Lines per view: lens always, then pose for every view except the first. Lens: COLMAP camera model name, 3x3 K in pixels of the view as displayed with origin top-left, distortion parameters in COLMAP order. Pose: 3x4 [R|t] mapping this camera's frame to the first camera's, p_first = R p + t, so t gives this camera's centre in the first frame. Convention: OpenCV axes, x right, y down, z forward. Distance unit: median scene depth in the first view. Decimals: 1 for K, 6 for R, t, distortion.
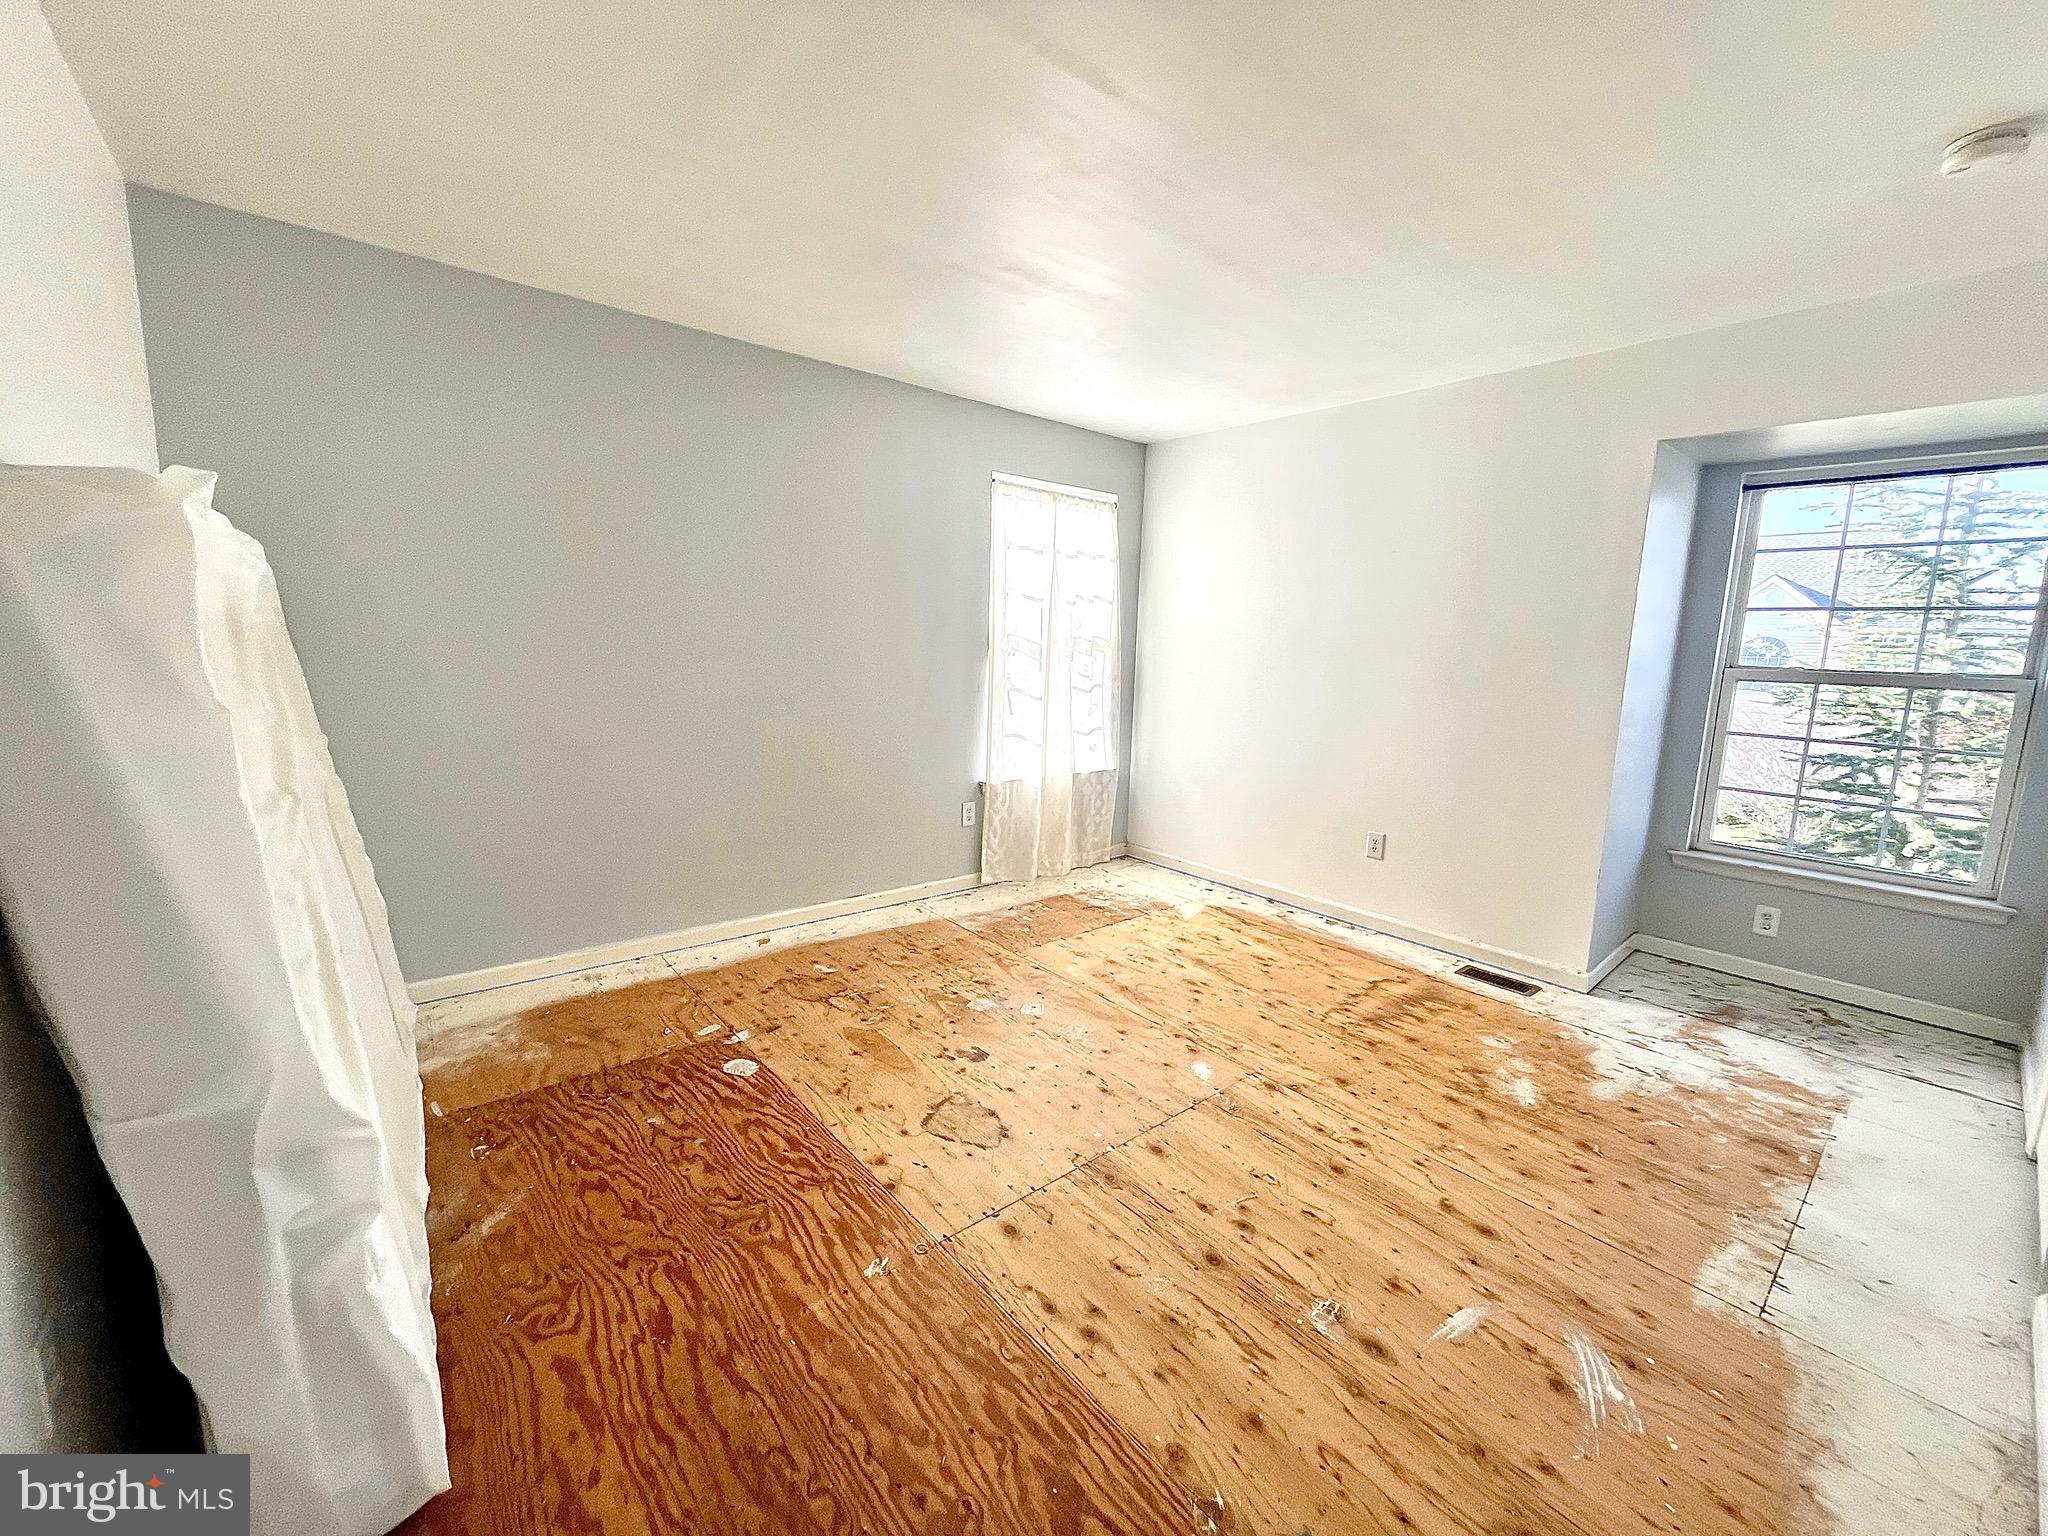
lens RADIAL K [[823.7, 0, 1024.2], [0, 823.7, 772.6], [0, 0, 1]] dist [-0.001934, -0.001057]
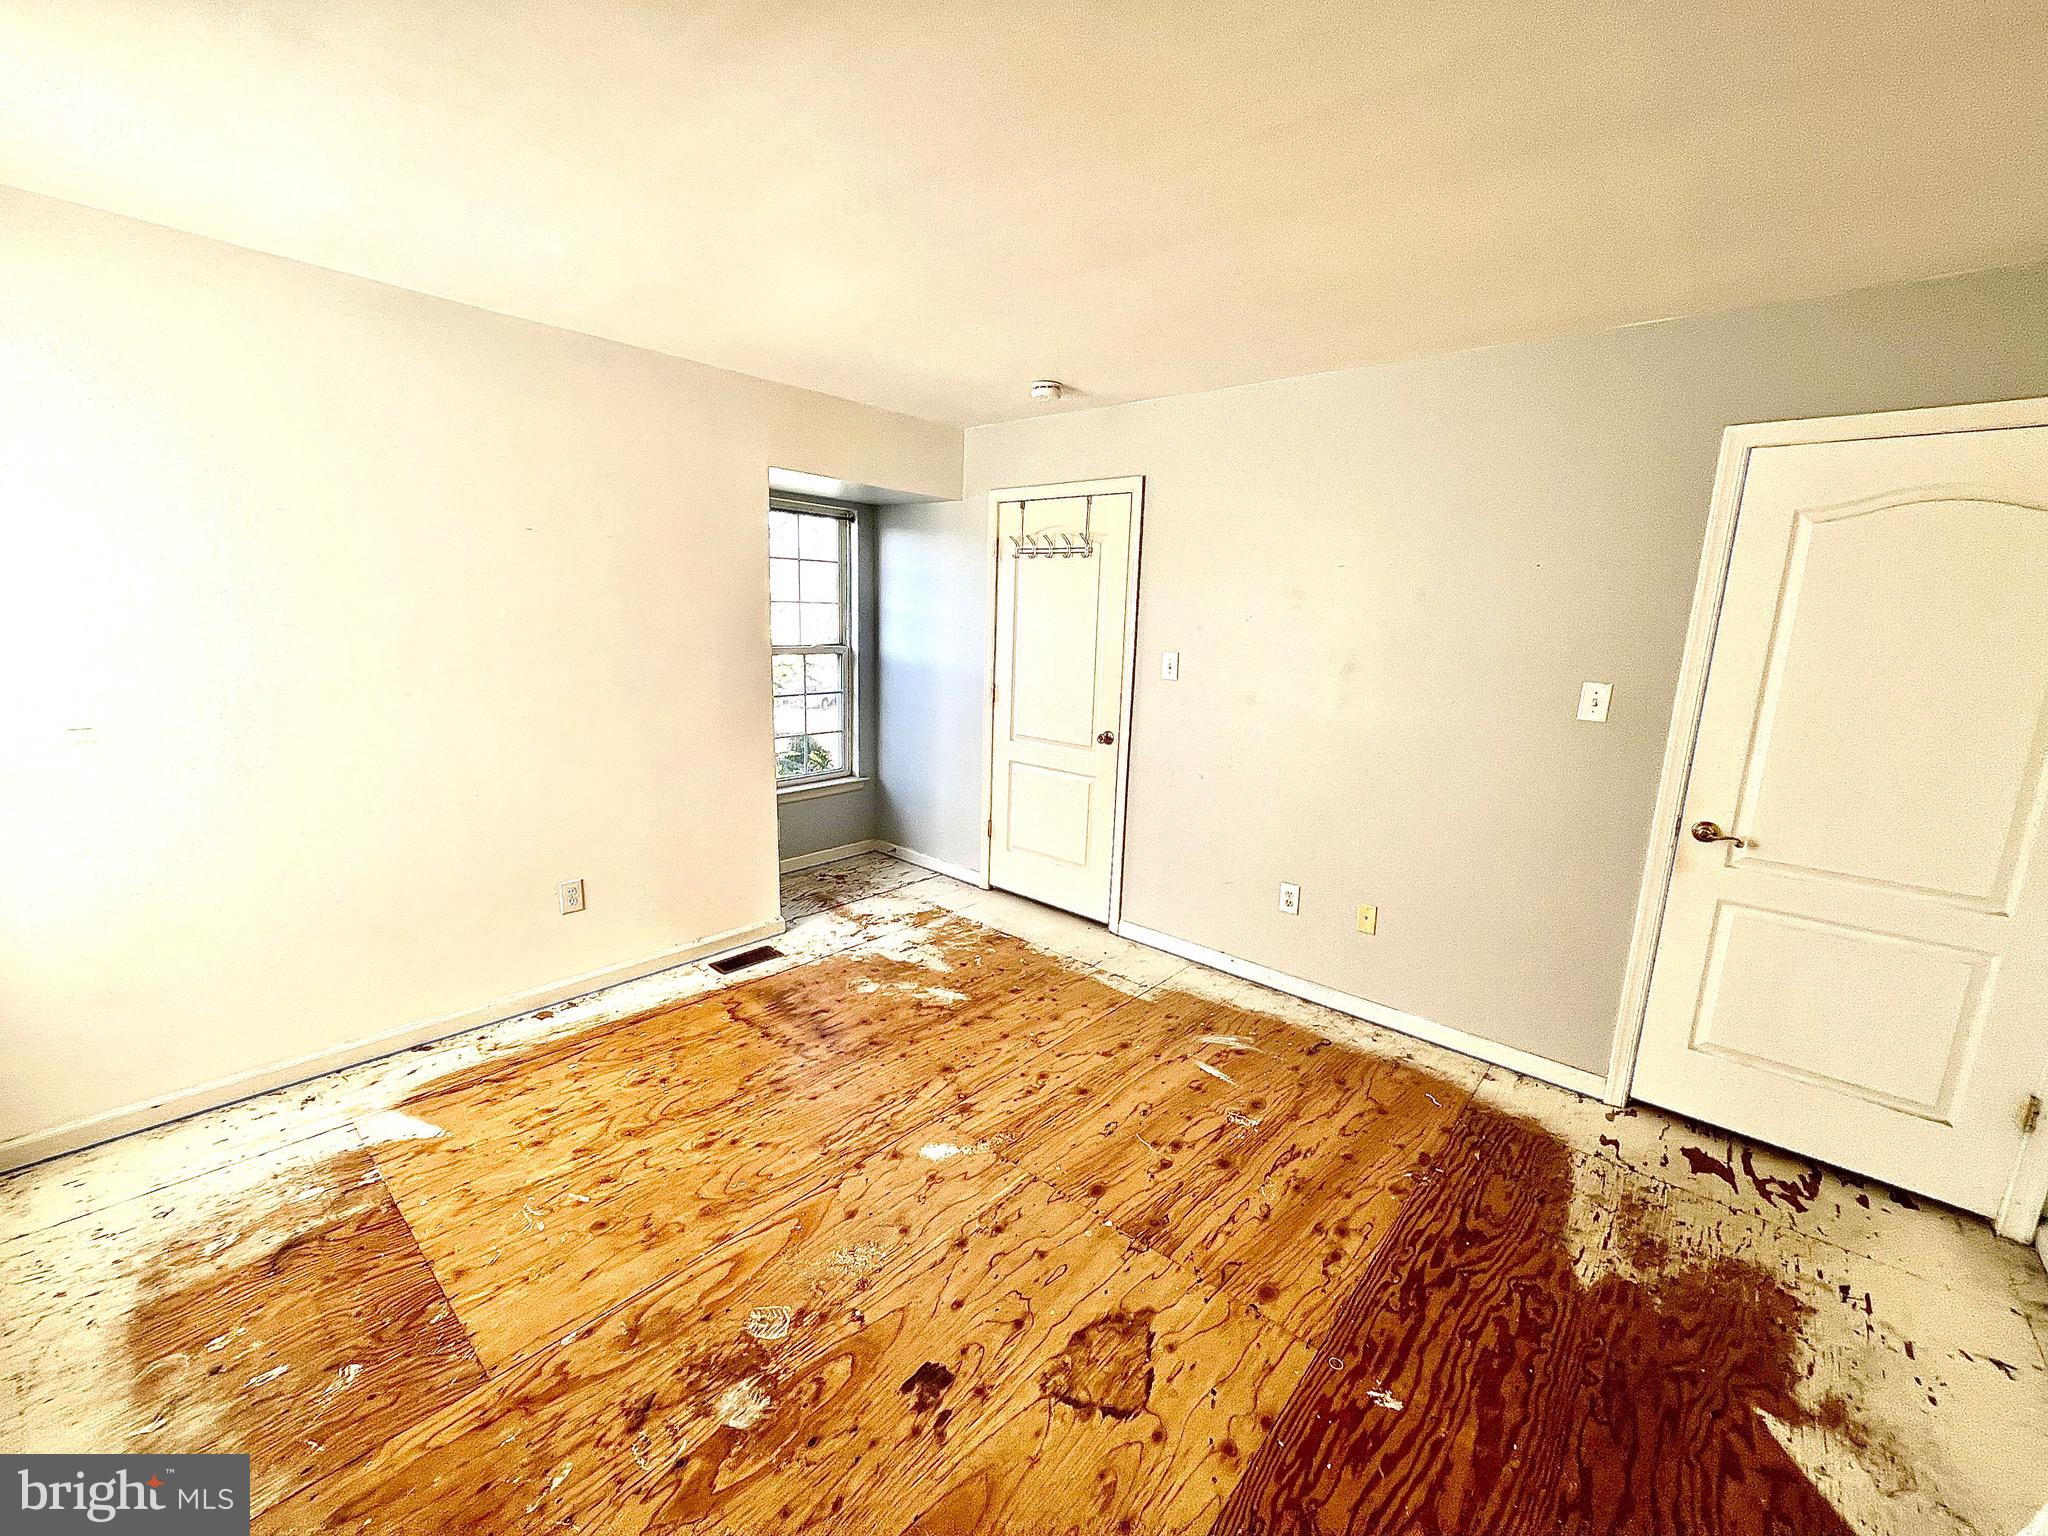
lens RADIAL K [[823.7, 0, 1023.3], [0, 823.7, 761.6], [0, 0, 1]] dist [-0.001934, -0.001057]
pose [[-0.156862, -0.215242, 0.963880, -0.825680], [0.124002, 0.963947, 0.235437, -0.366240], [-0.979805, 0.156454, -0.124516, 1.339247]]
